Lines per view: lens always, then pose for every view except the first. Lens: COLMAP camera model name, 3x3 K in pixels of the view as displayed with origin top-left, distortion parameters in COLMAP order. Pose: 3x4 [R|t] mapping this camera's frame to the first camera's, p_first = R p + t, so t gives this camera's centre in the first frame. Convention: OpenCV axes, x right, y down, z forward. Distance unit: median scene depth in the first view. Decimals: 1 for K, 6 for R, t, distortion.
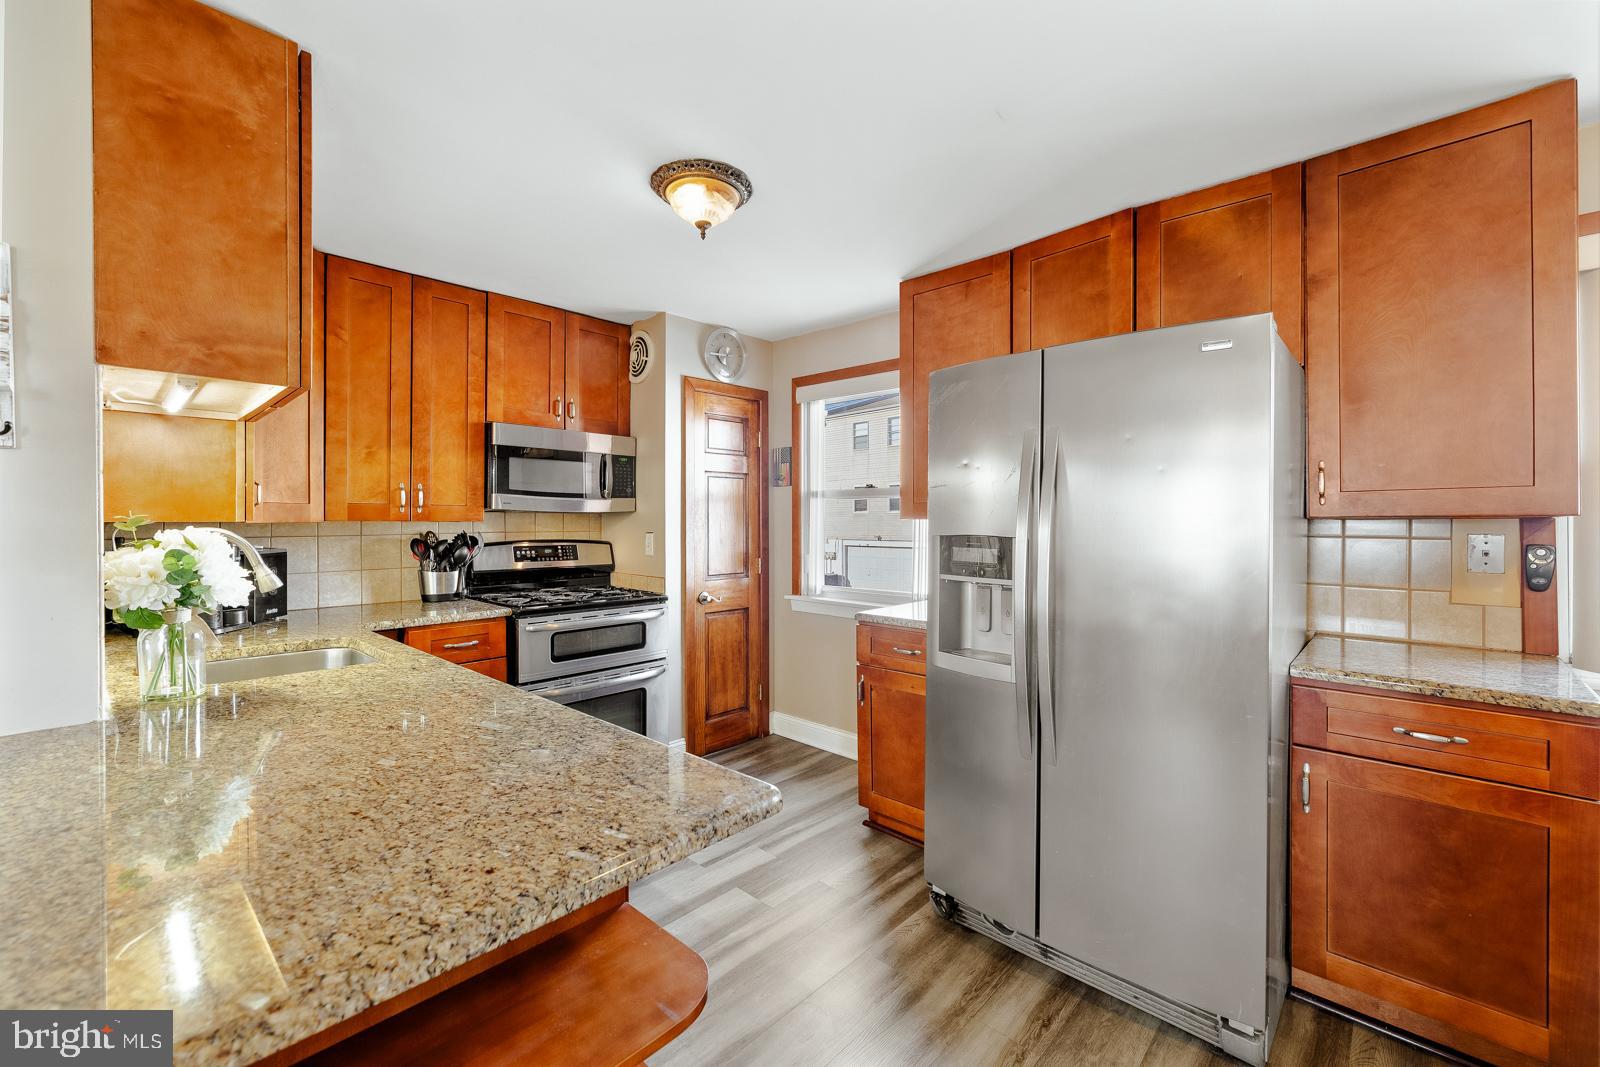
lens RADIAL K [[653.7, 0, 807.8], [0, 653.7, 527.9], [0, 0, 1]] dist [-0.000328, -0.000873]
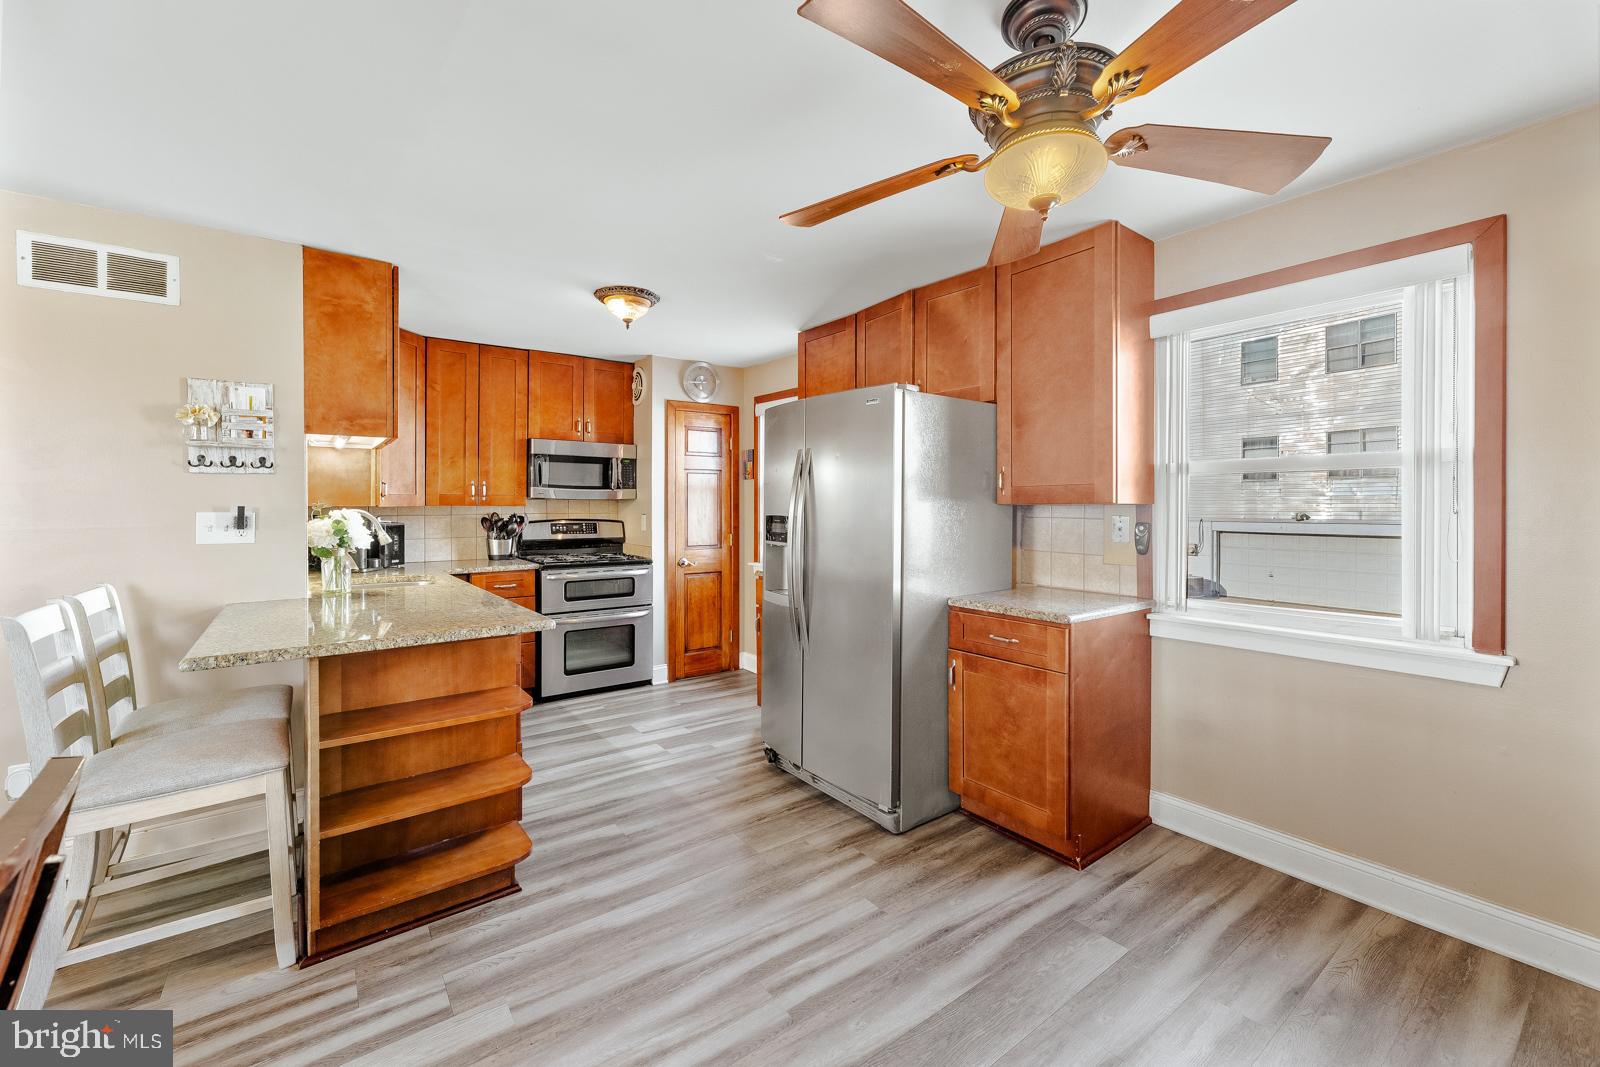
lens RADIAL K [[653.7, 0, 795.0], [0, 653.7, 513.0], [0, 0, 1]] dist [-0.000328, -0.000873]
pose [[0.983903, 0.002863, -0.178679, 0.407373], [-0.002575, 0.999995, 0.001846, 0.002037], [0.178684, -0.001356, 0.983906, -0.382703]]
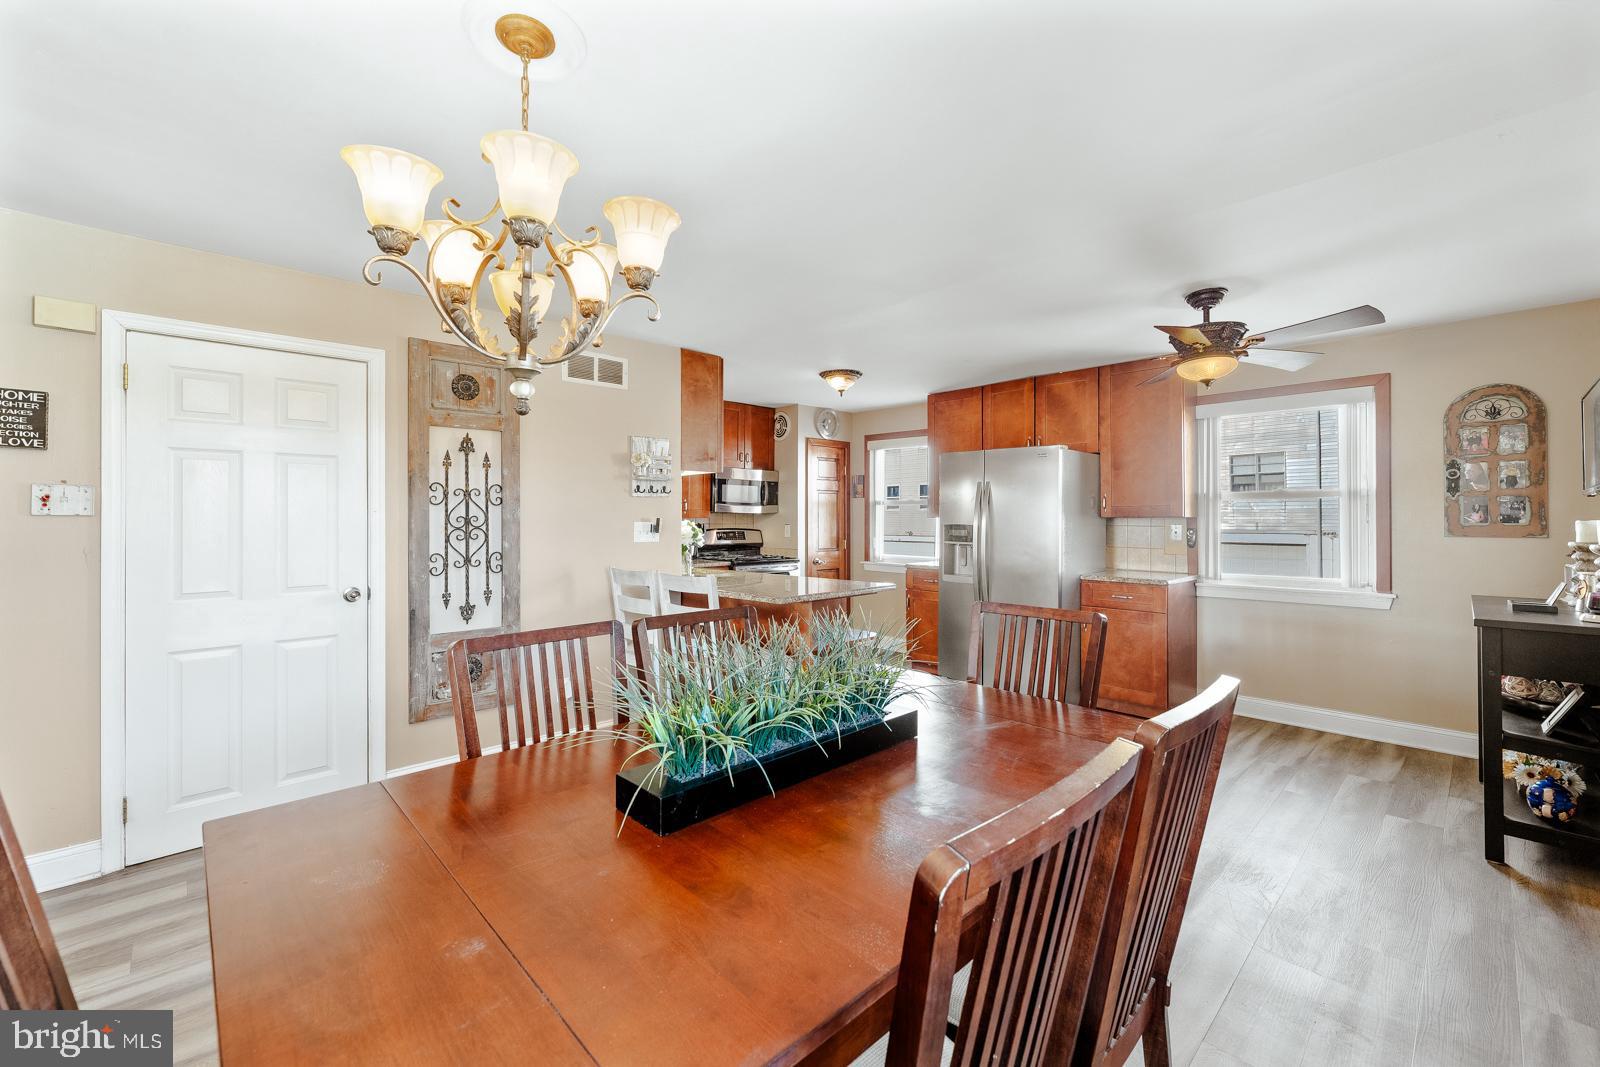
lens RADIAL K [[653.7, 0, 792.3], [0, 653.7, 519.7], [0, 0, 1]] dist [-0.000328, -0.000873]
pose [[0.997628, 0.001964, -0.068802, -0.133302], [-0.002464, 0.999971, -0.007188, 0.008975], [0.068786, 0.007340, 0.997604, -1.019952]]
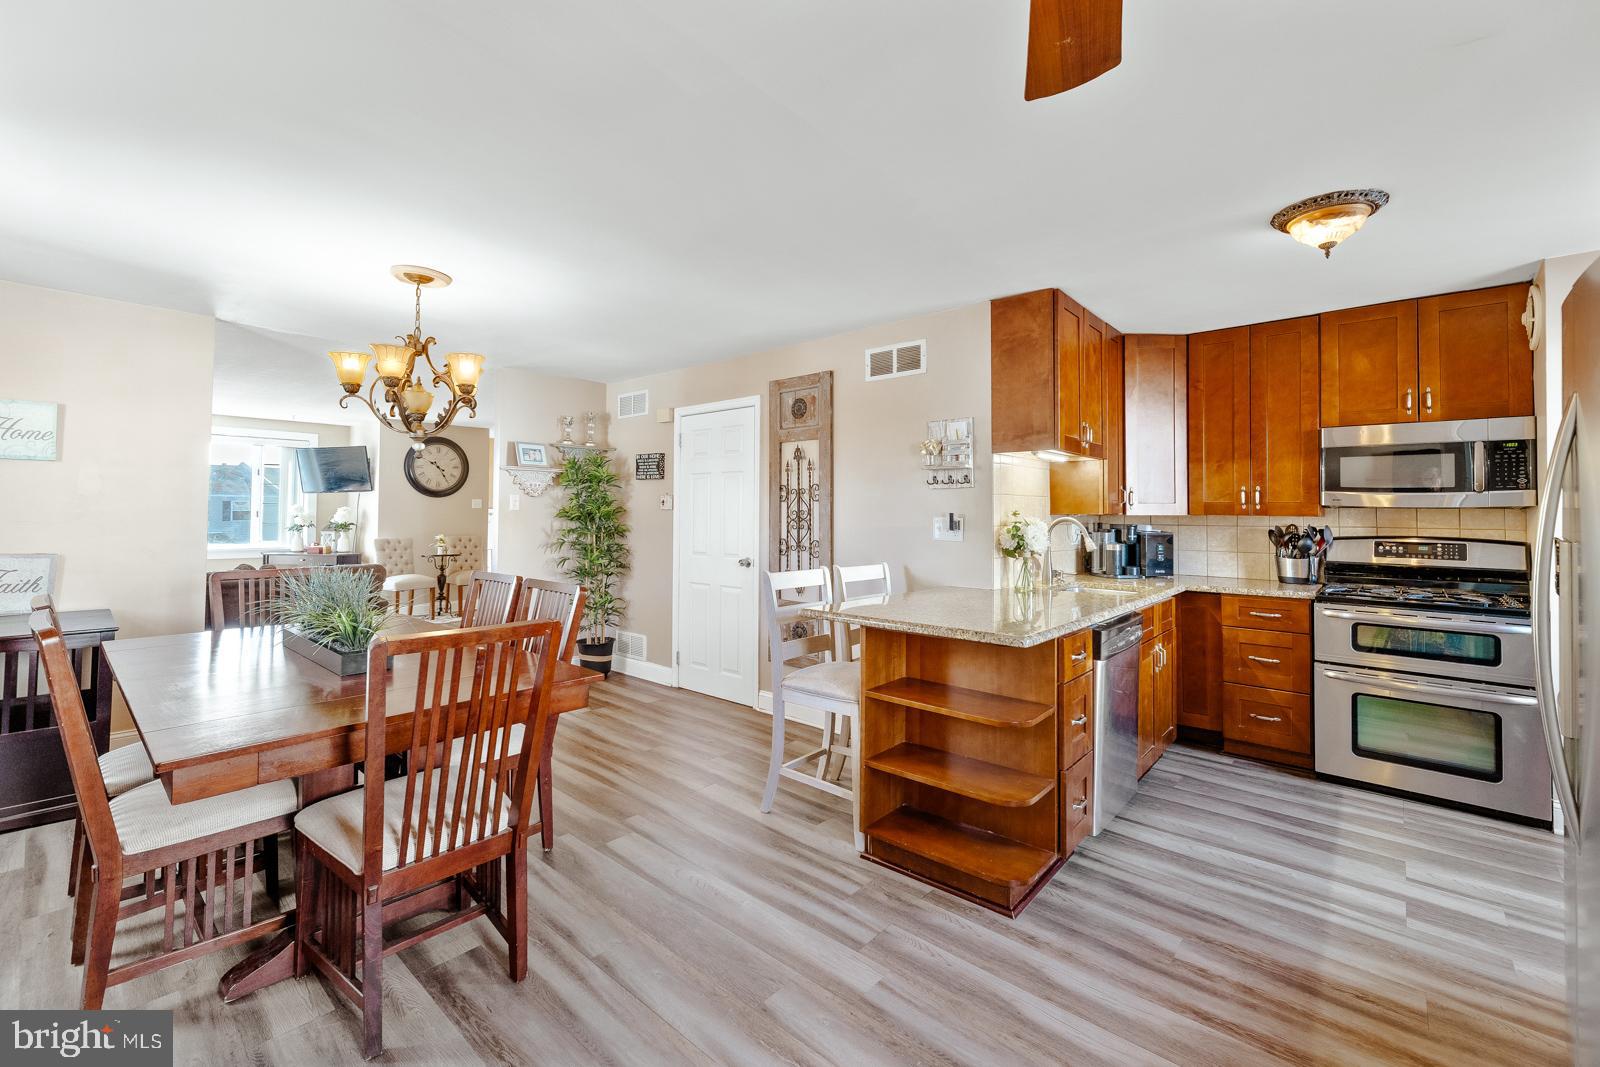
lens RADIAL K [[653.7, 0, 770.6], [0, 653.7, 501.1], [0, 0, 1]] dist [-0.000328, -0.000873]
pose [[0.018574, -0.014514, -0.999722, 0.690886], [-0.018994, 0.999709, -0.014867, -0.001668], [0.999647, 0.019265, 0.018293, 0.031517]]
